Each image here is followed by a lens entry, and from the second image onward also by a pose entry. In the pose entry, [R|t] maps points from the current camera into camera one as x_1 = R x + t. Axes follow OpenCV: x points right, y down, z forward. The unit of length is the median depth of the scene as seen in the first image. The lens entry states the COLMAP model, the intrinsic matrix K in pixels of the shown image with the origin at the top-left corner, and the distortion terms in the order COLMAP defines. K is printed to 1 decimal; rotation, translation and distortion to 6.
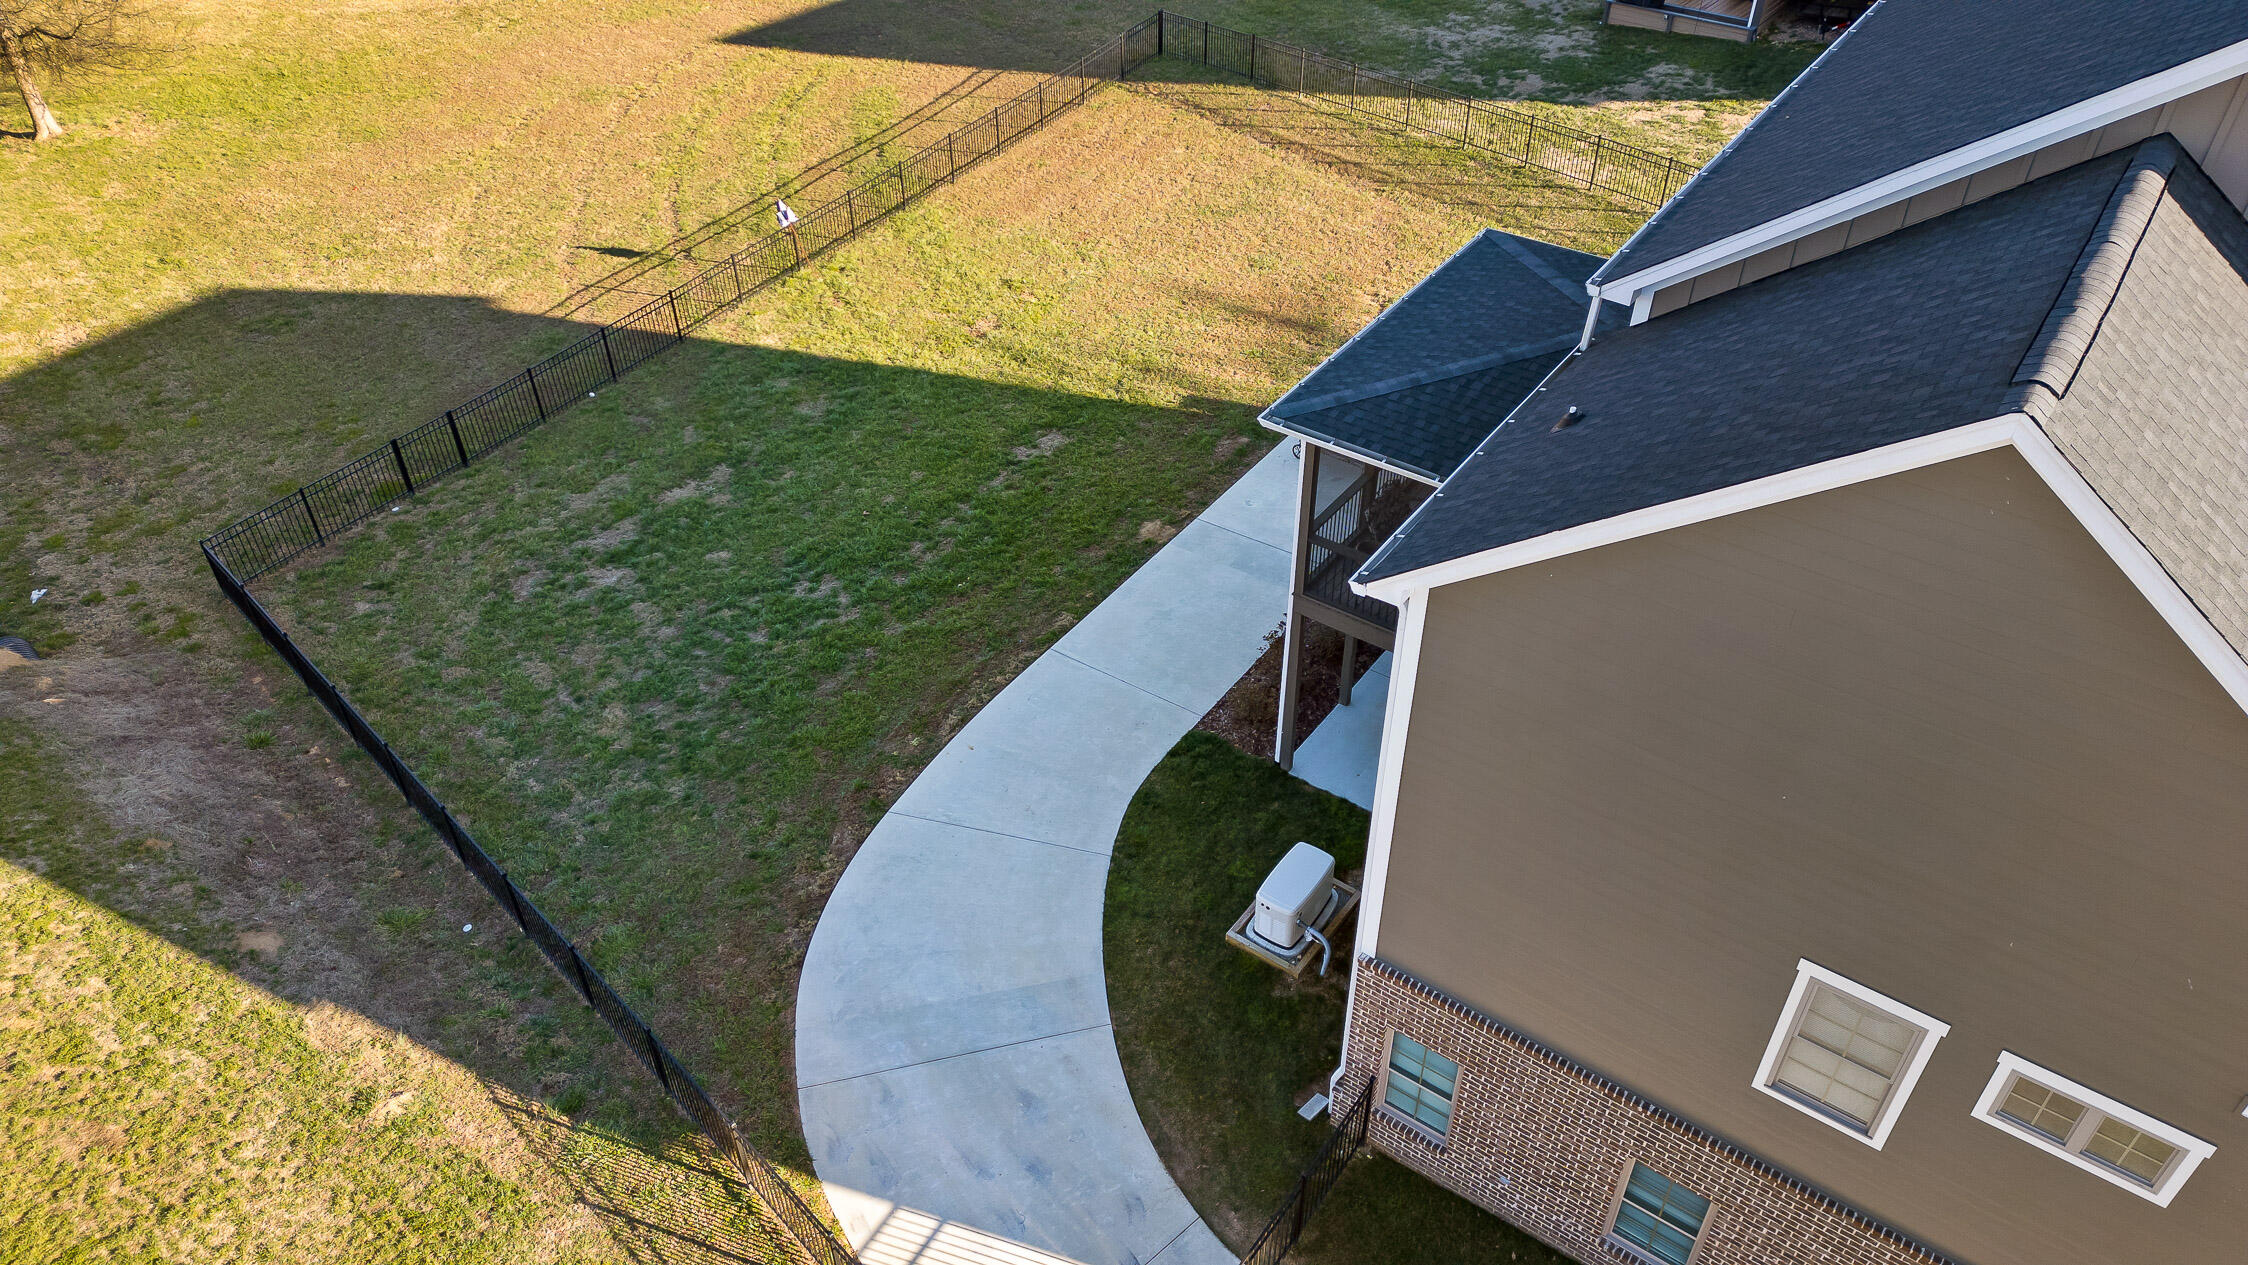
lens RADIAL K [[1560.8, 0, 1130.1], [0, 1560.8, 630.4], [0, 0, 1]] dist [0.099833, -0.088172]
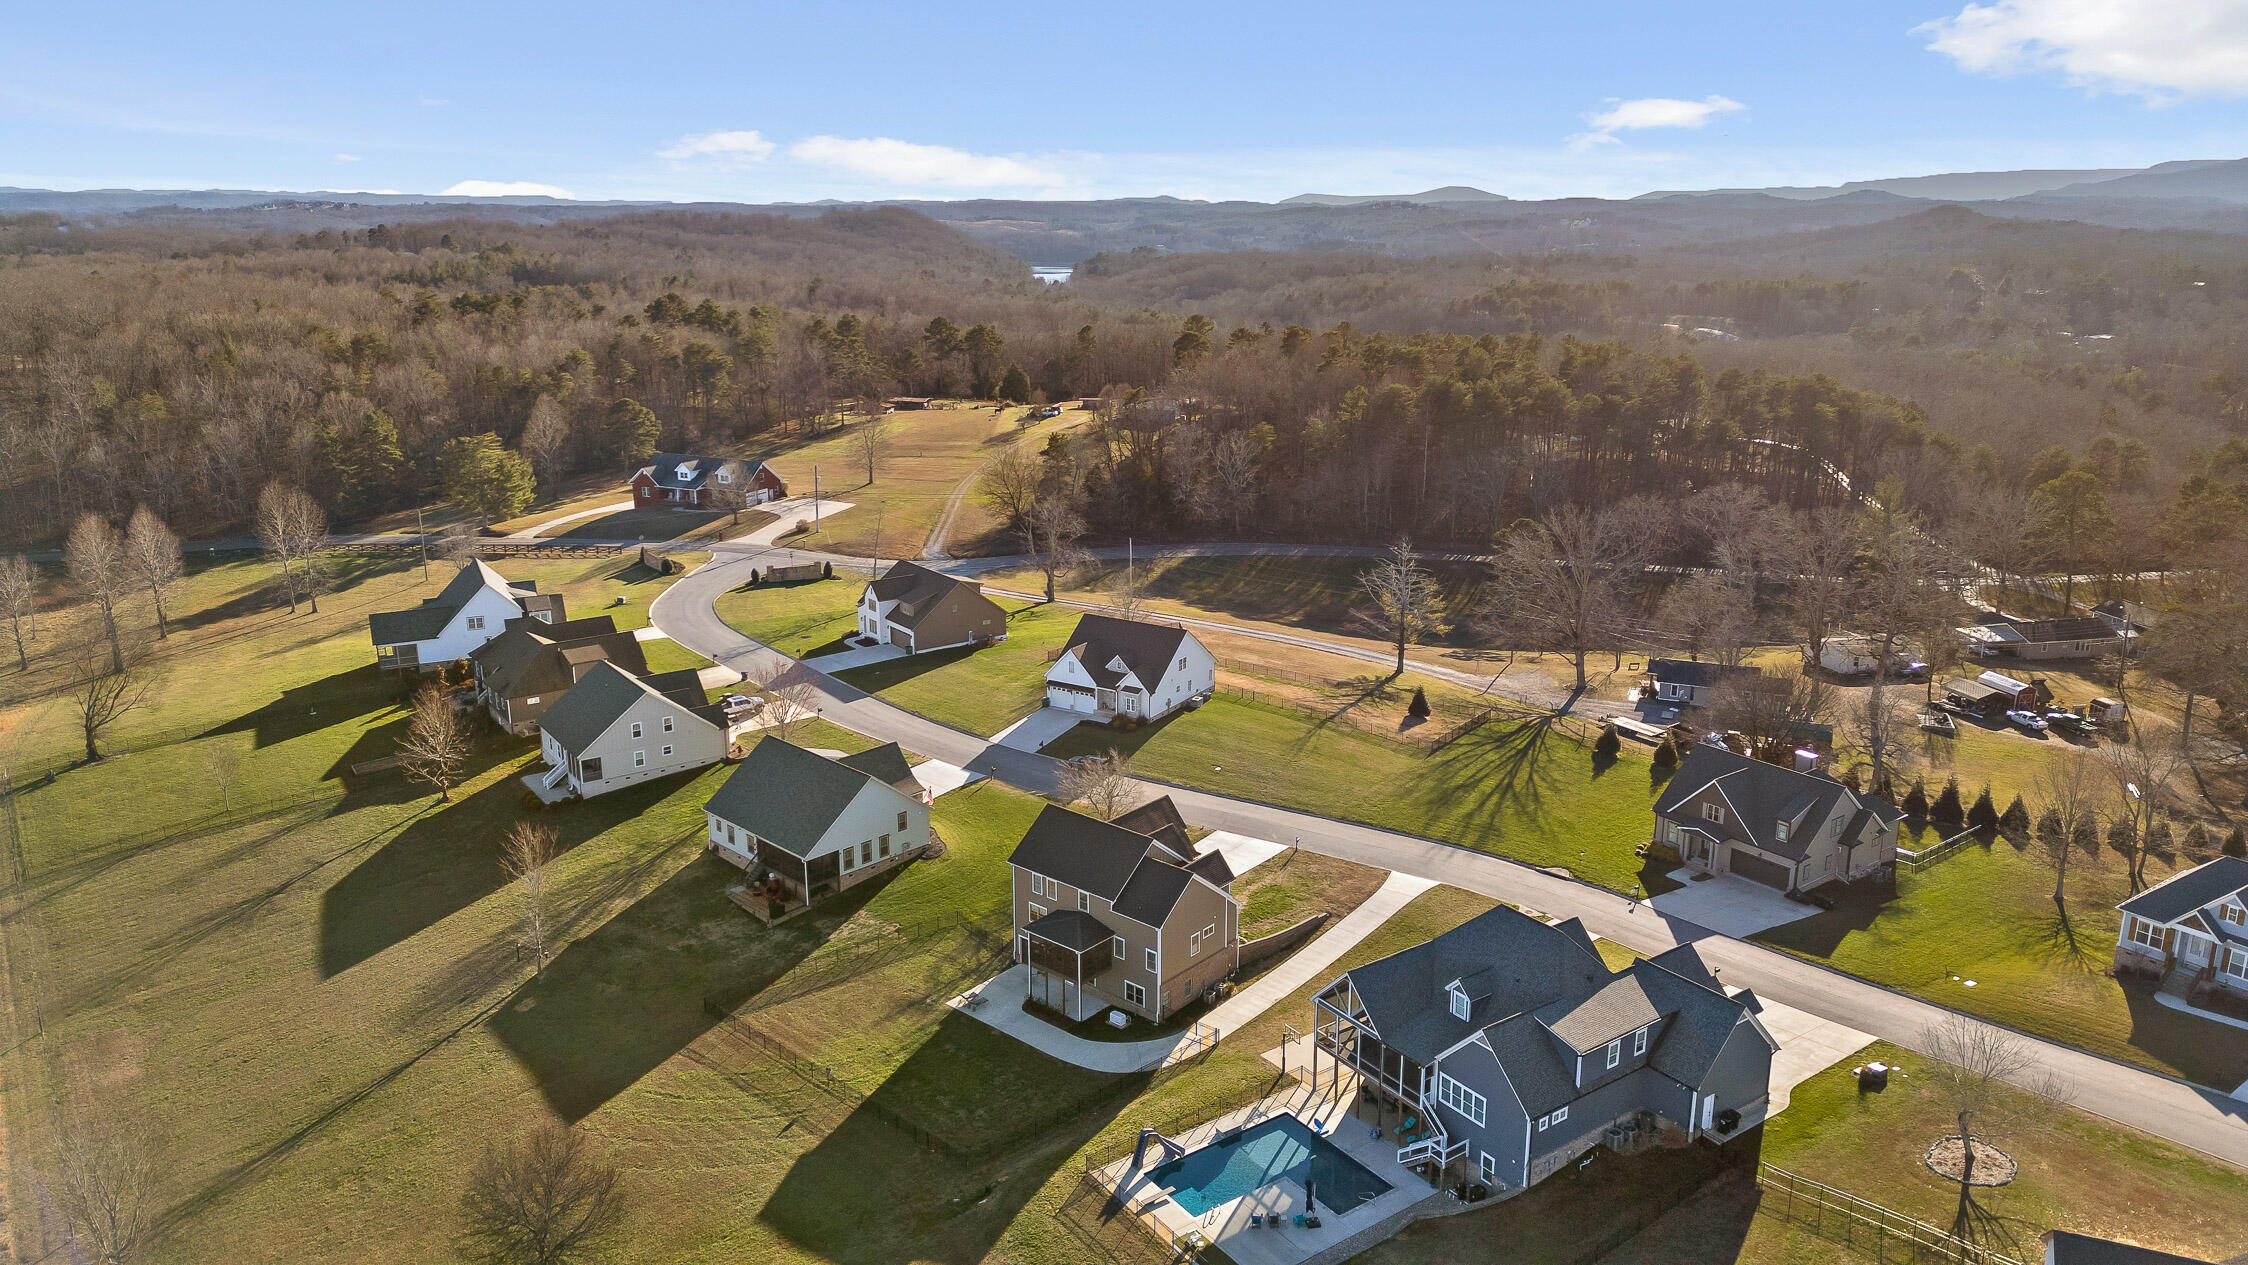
lens RADIAL K [[1560.8, 0, 1130.1], [0, 1560.8, 630.4], [0, 0, 1]] dist [0.099833, -0.088172]
pose [[0.101954, -0.262678, 0.959482, -3.828250], [0.628741, 0.764451, 0.142475, -1.301081], [-0.770902, 0.588740, 0.243096, -0.980874]]
